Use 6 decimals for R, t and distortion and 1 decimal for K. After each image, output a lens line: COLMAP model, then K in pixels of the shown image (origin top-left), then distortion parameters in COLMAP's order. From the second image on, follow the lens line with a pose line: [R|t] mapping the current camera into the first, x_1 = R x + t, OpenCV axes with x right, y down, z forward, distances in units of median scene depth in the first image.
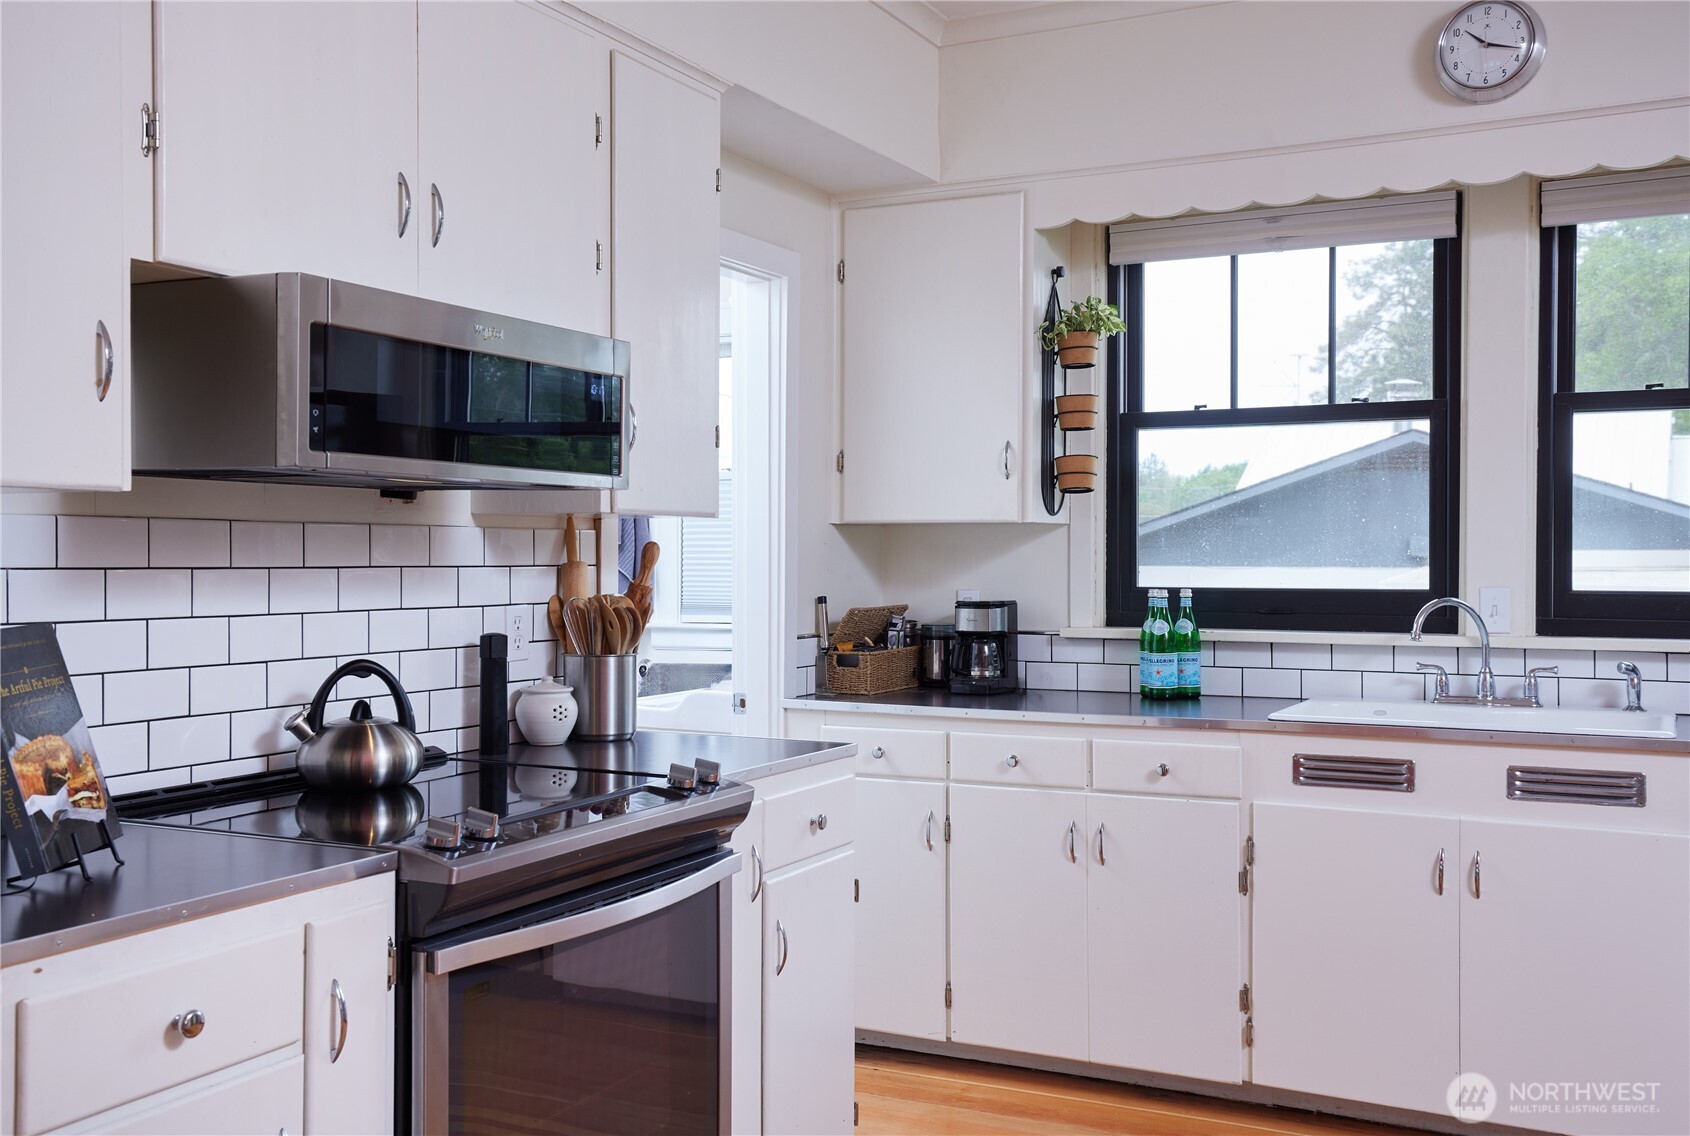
lens RADIAL K [[1627.4, 0, 850.7], [0, 1627.4, 563.7], [0, 0, 1]] dist [0.031555, 0.000000]
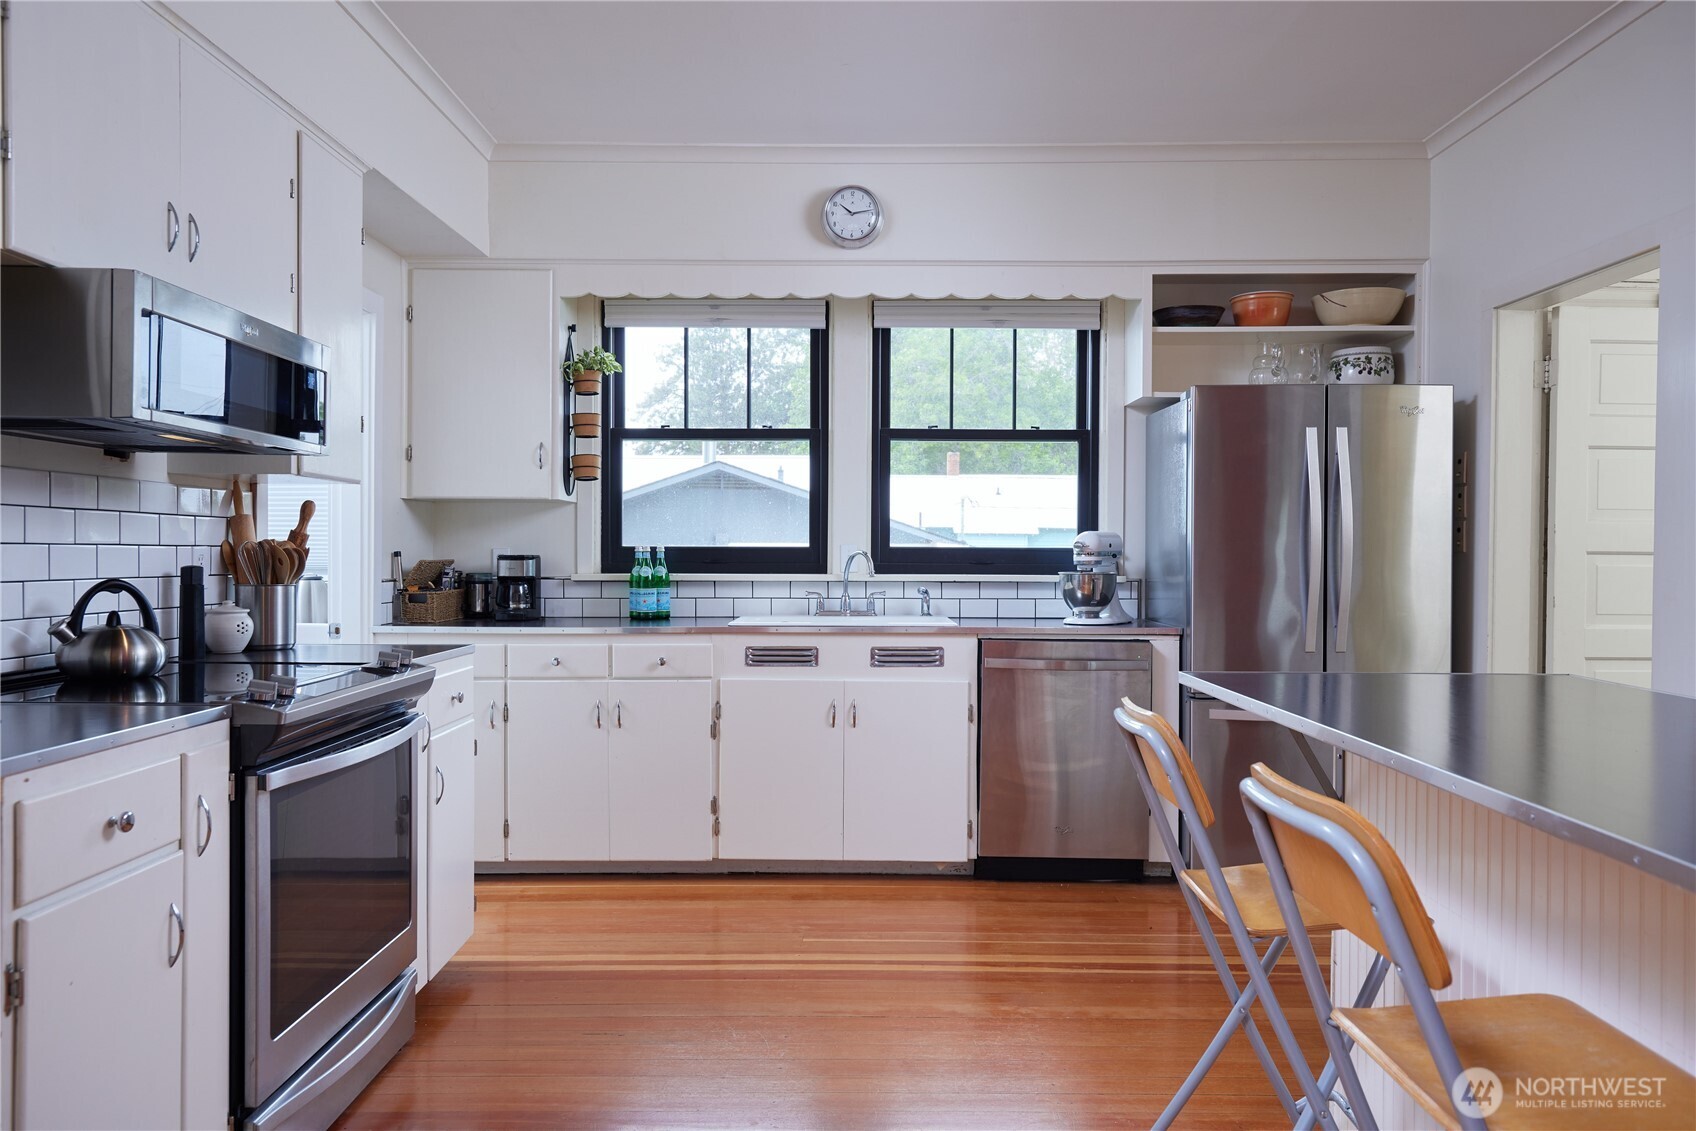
lens RADIAL K [[1182.9, 0, 863.3], [0, 1182.9, 557.7], [0, 0, 1]] dist [0.007952, 0.005369]
pose [[0.890227, 0.000691, 0.455516, -0.142592], [-0.000751, 1.000000, -0.000048, 0.029594], [-0.455516, -0.000300, 0.890227, -0.066097]]
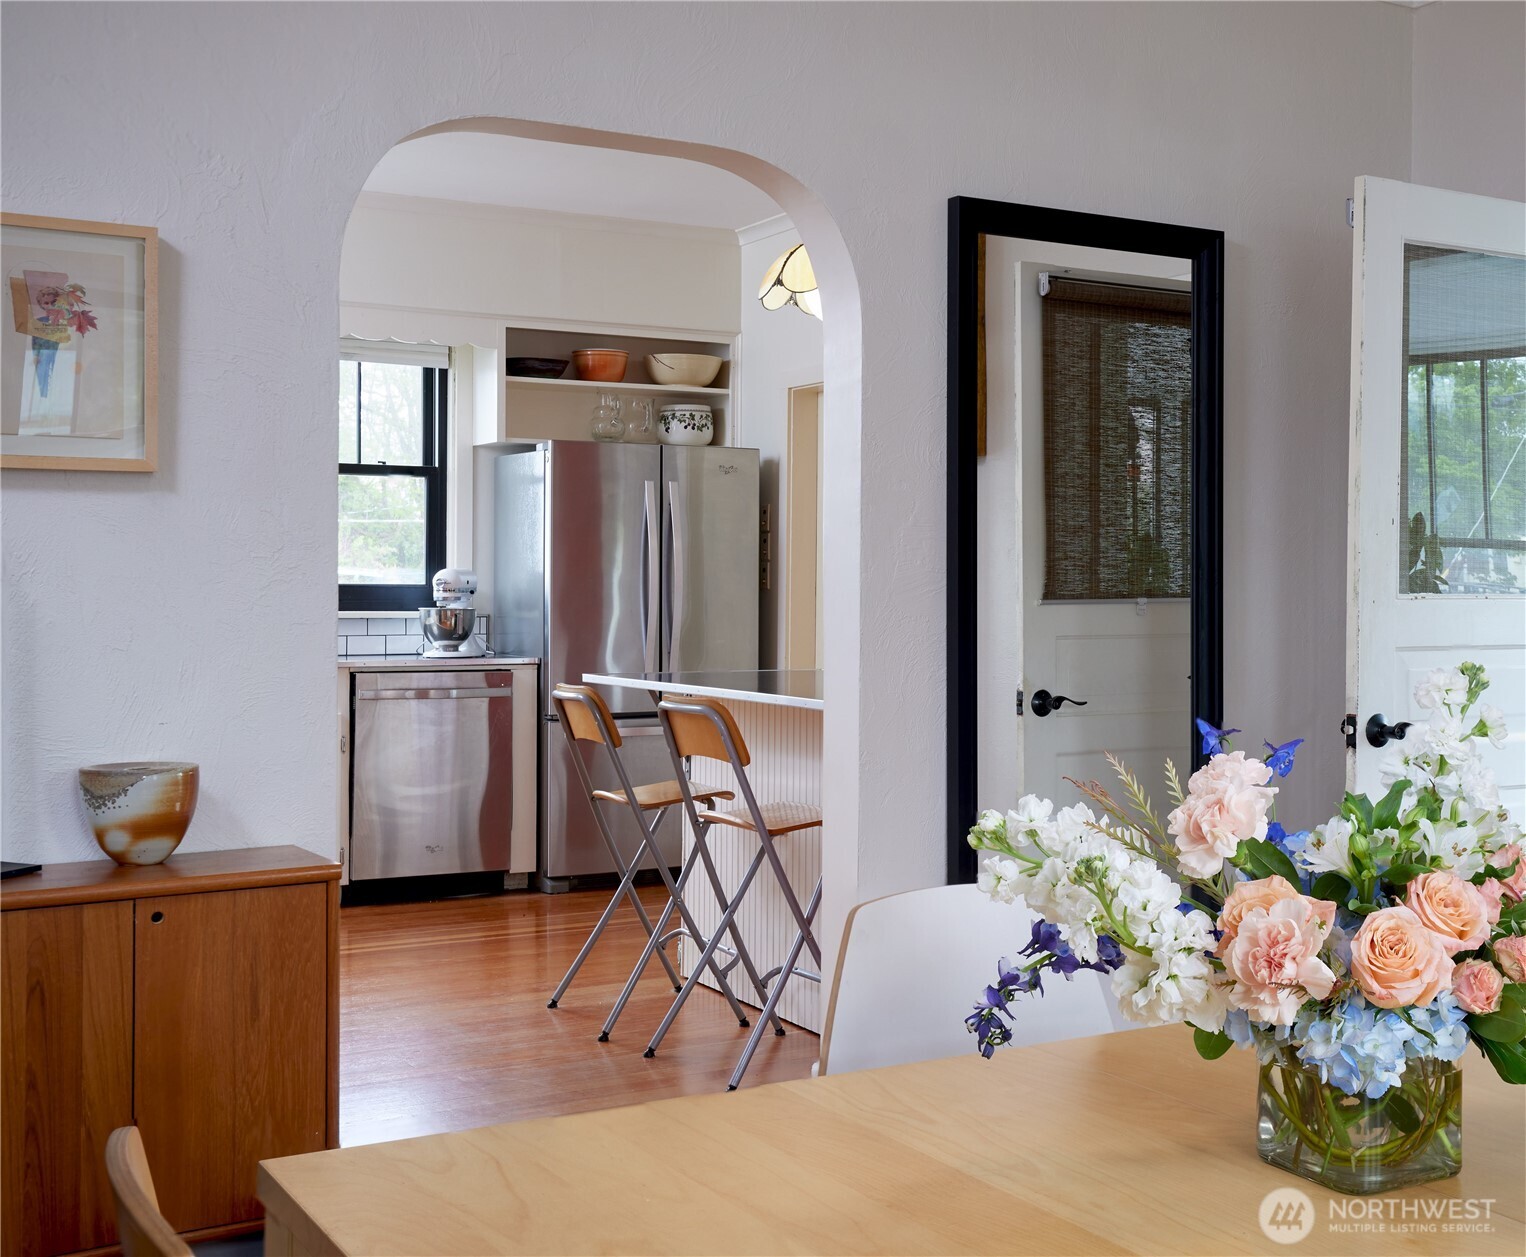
lens RADIAL K [[1830.3, 0, 908.7], [0, 1830.3, 606.6], [0, 0, 1]] dist [0.076422, 0.000000]
pose [[0.532150, -0.005371, 0.846633, -0.782422], [-0.000339, 0.999978, 0.006558, 0.029858], [-0.846650, -0.003777, 0.532136, -0.554093]]
